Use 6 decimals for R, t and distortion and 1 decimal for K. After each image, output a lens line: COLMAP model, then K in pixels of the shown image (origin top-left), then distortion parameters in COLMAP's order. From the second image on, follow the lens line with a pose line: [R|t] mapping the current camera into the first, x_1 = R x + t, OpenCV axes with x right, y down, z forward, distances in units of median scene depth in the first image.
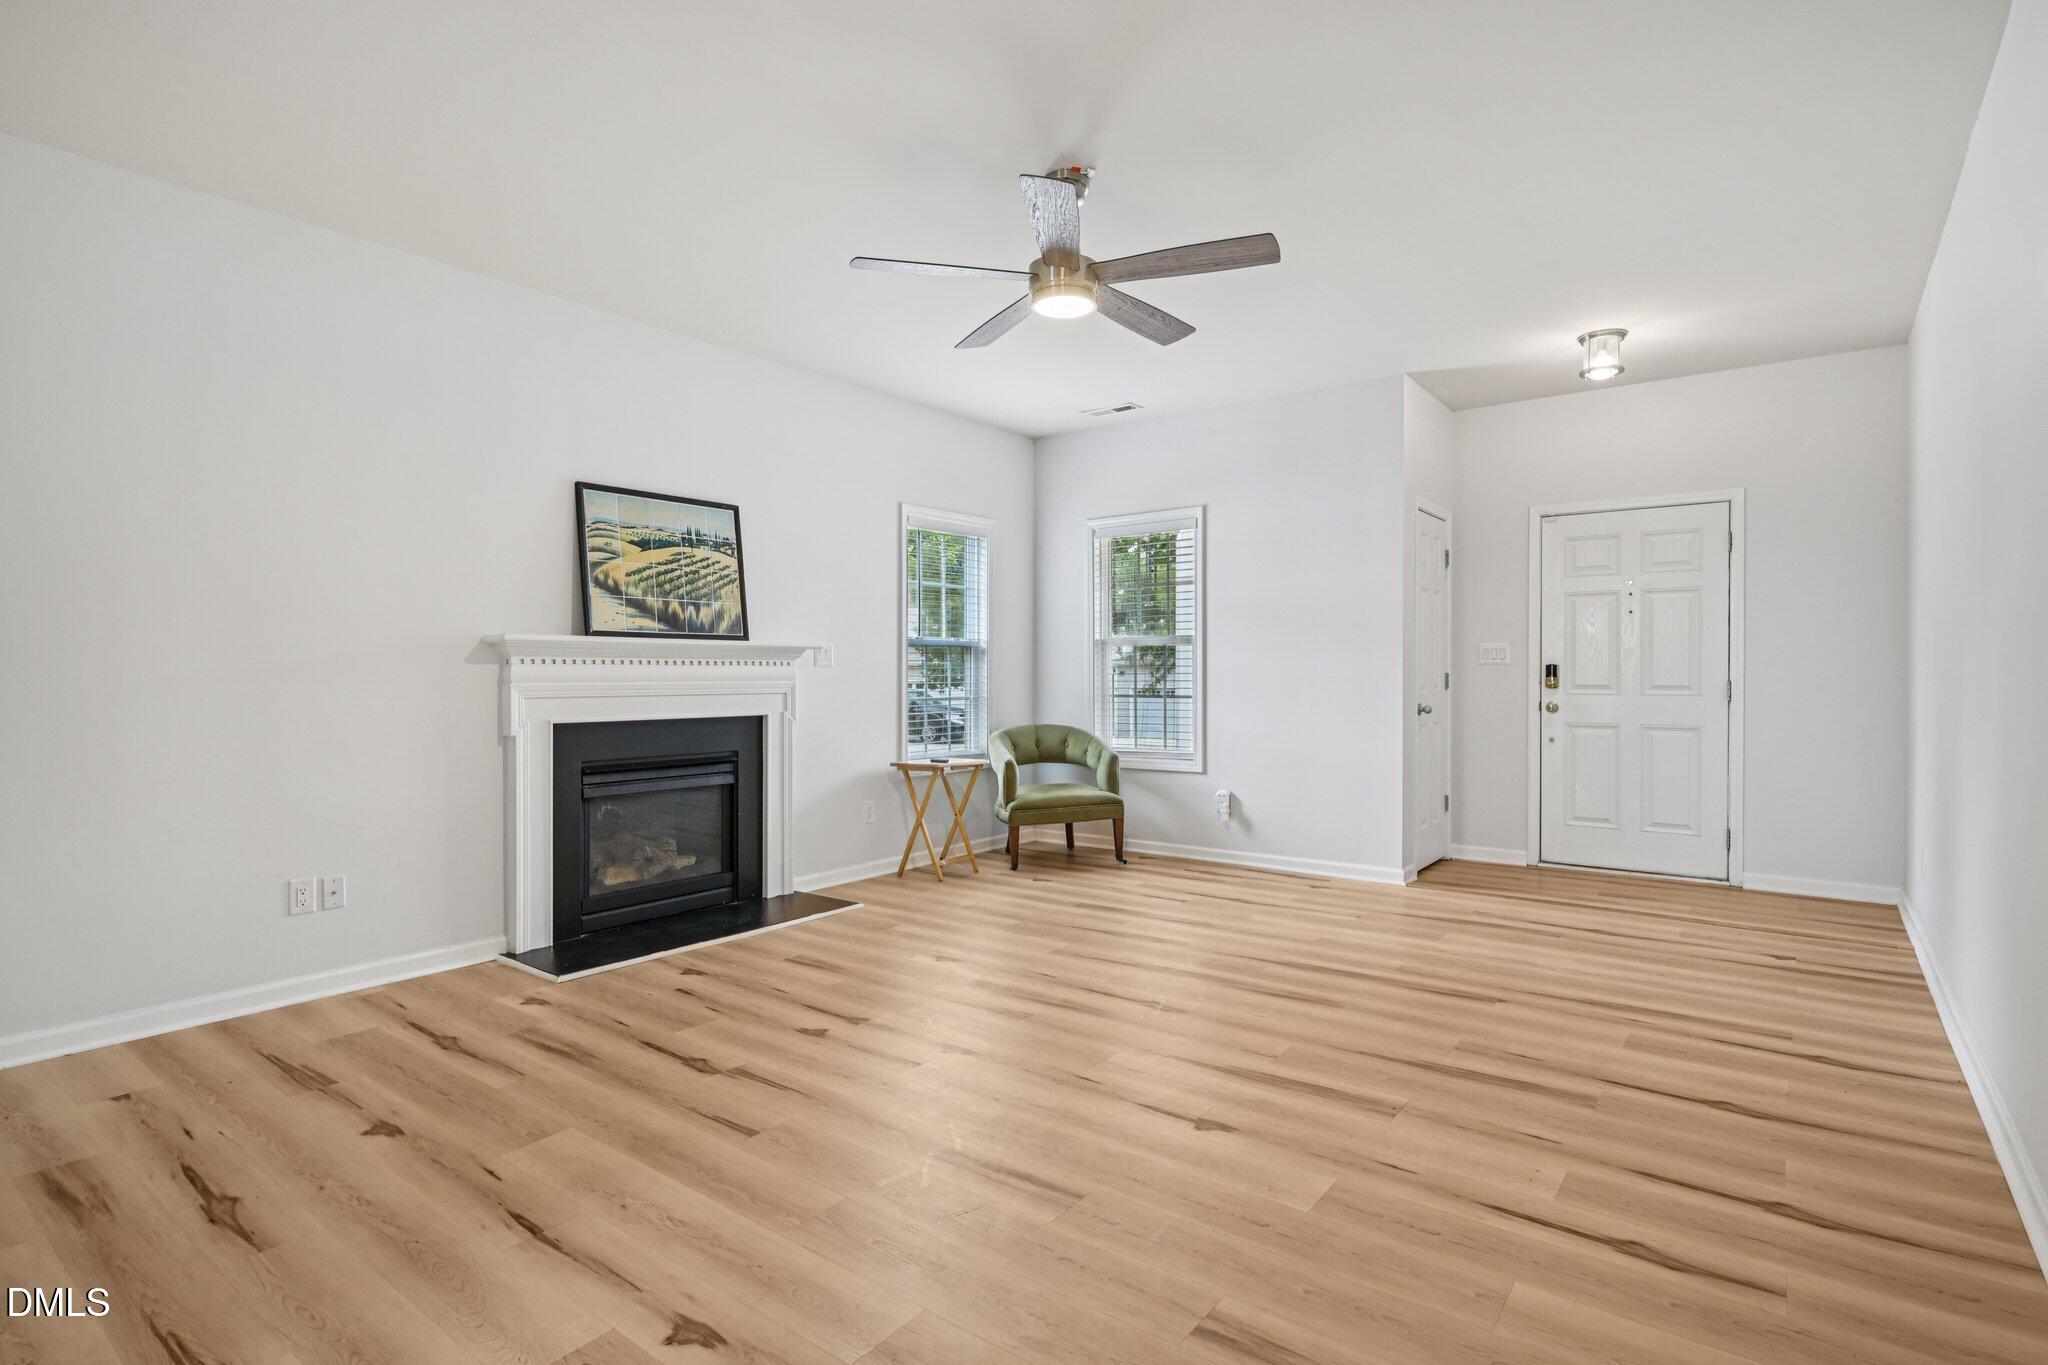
lens RADIAL K [[1014.3, 0, 1022.5], [0, 1014.3, 677.5], [0, 0, 1]] dist [-0.002829, 0.000194]
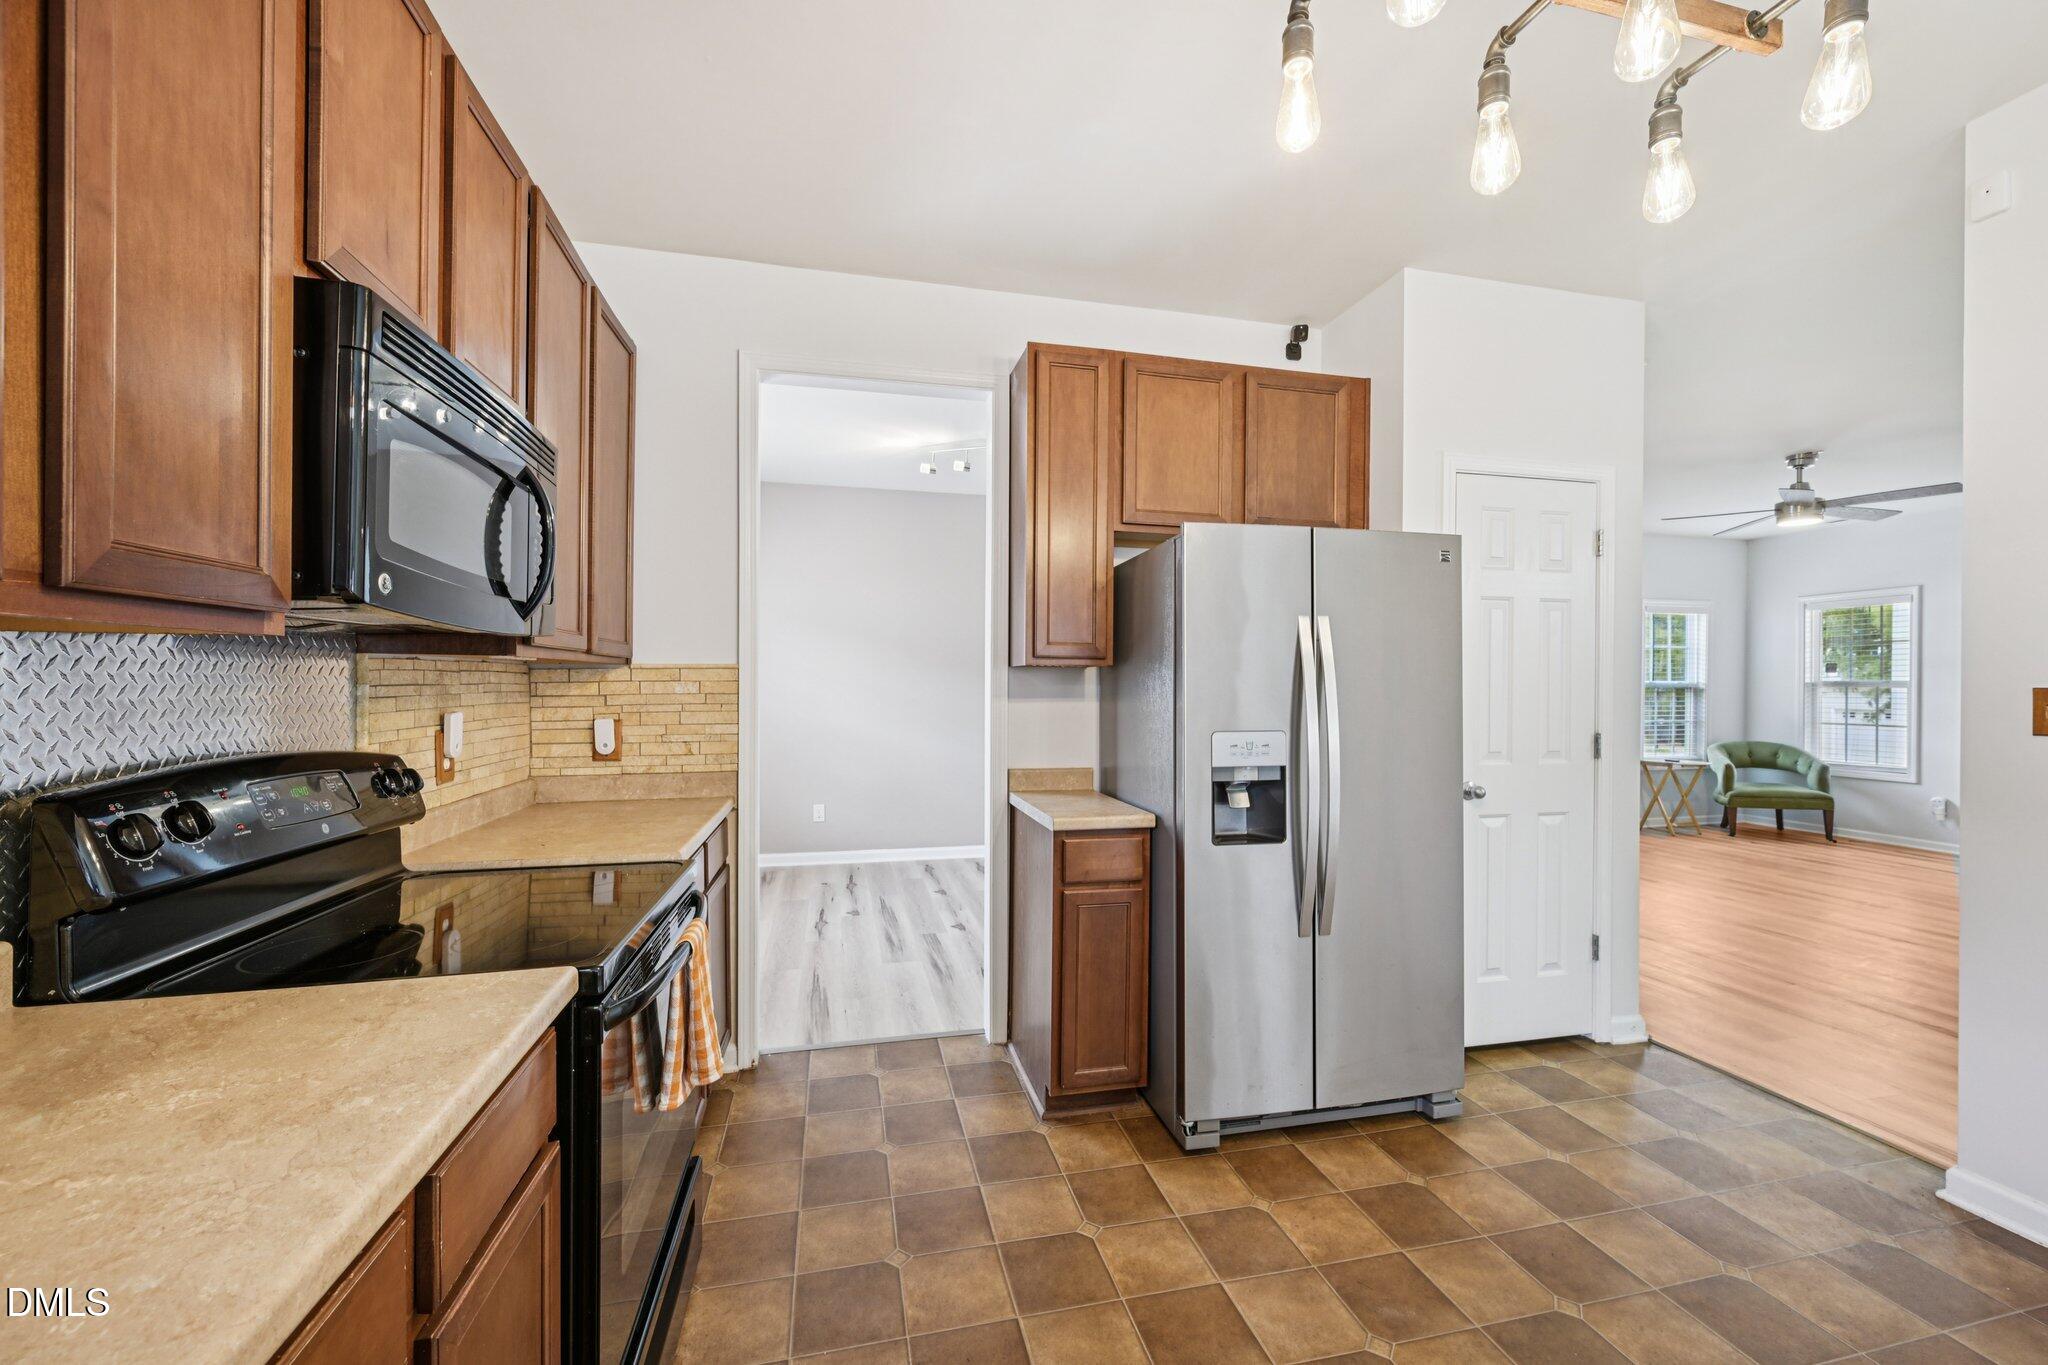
lens RADIAL K [[801.6, 0, 1024.1], [0, 801.6, 686.3], [0, 0, 1]] dist [-0.000716, -0.000143]
pose [[0.775763, 0.009376, -0.630955, -0.091022], [-0.012190, 0.999926, -0.000130, -0.025644], [0.630906, 0.007792, 0.775820, -0.721640]]
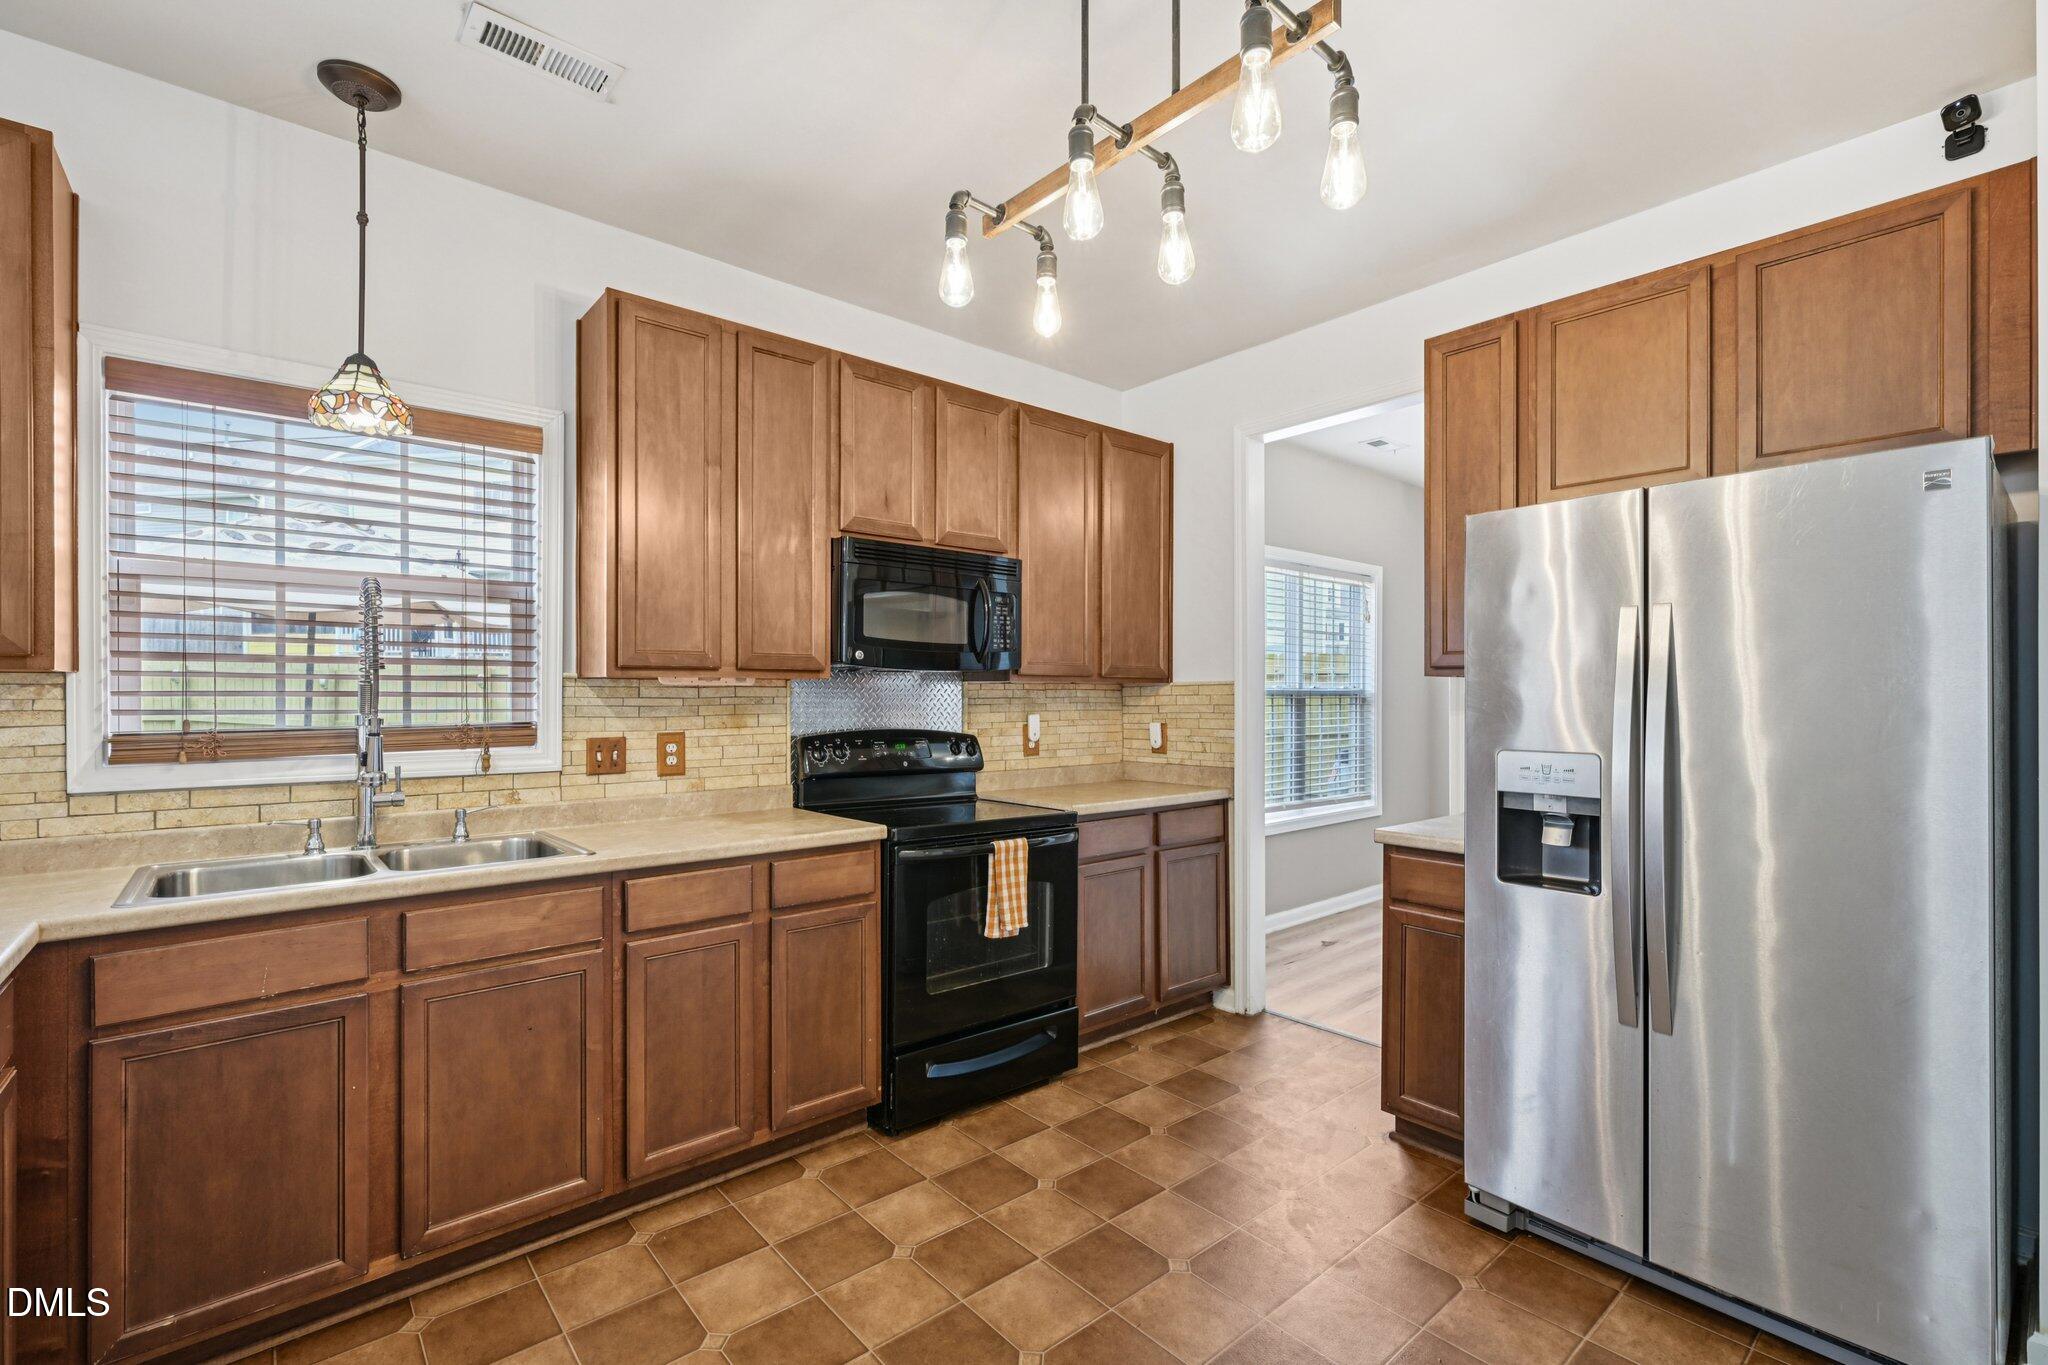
lens RADIAL K [[897.2, 0, 1026.4], [0, 897.2, 693.9], [0, 0, 1]] dist [-0.001320, -0.000103]
pose [[-0.197725, 0.001798, -0.980256, 0.187009], [-0.006712, 0.999972, 0.003188, -0.028902], [0.980234, 0.007209, -0.197708, -0.440169]]
